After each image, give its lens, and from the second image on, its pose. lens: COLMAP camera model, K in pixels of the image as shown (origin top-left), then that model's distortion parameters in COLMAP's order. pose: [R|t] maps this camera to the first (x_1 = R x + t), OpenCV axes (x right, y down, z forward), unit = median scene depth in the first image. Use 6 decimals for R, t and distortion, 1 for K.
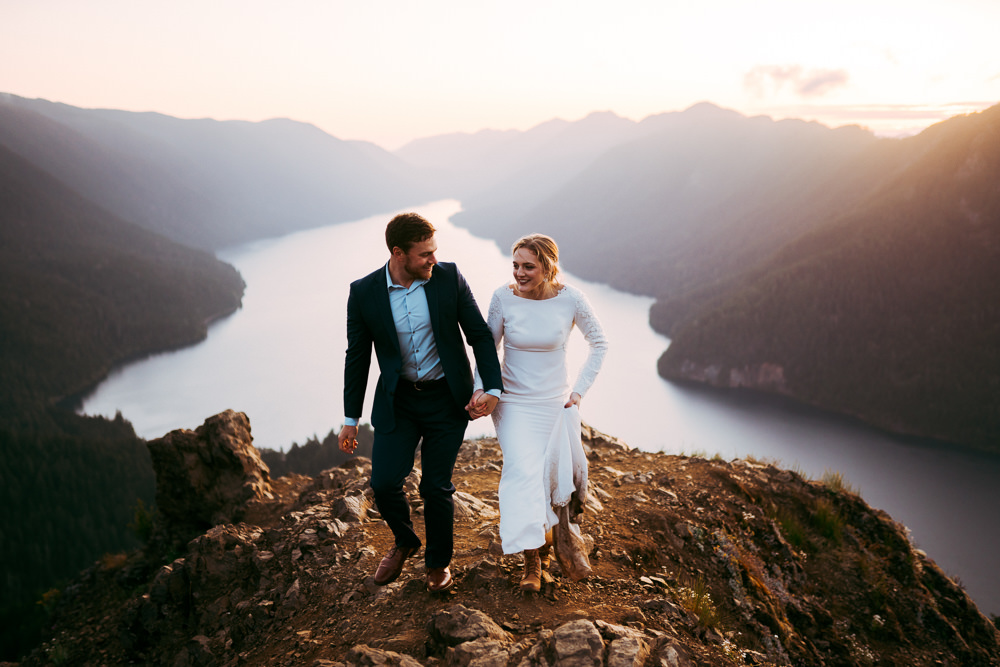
lens RADIAL K [[939.5, 0, 510.4], [0, 939.5, 343.6], [0, 0, 1]] dist [-0.037248, 0.000000]
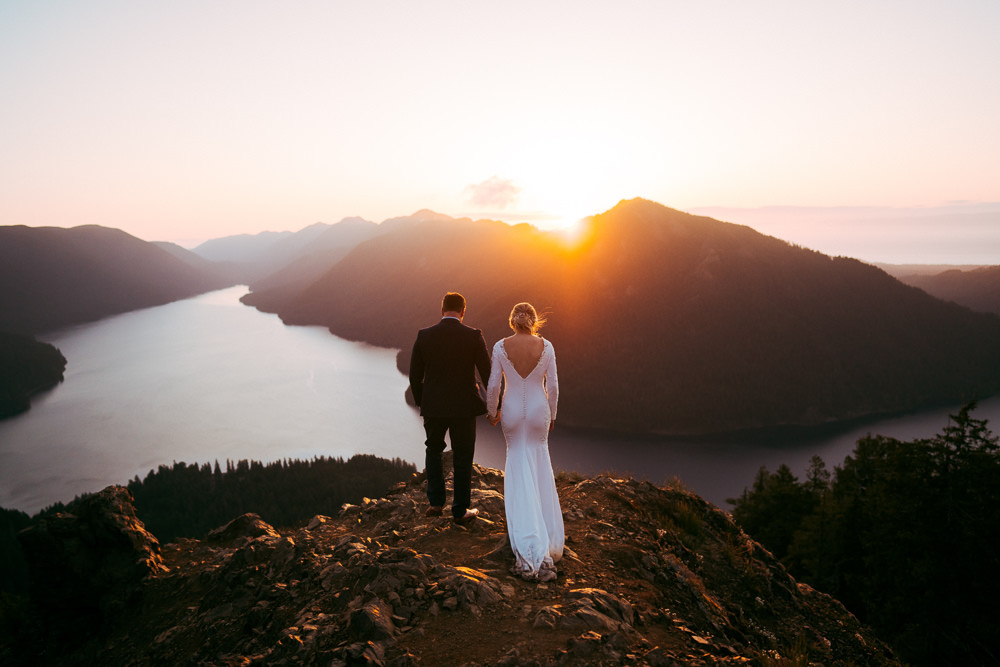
lens RADIAL K [[668.1, 0, 509.7], [0, 668.1, 334.9], [0, 0, 1]] dist [-0.037714, 0.047625]
pose [[0.948143, -0.064889, 0.311151, -0.103518], [0.085754, 0.994861, -0.053838, -0.018462], [-0.306058, 0.077729, 0.948834, 0.169936]]
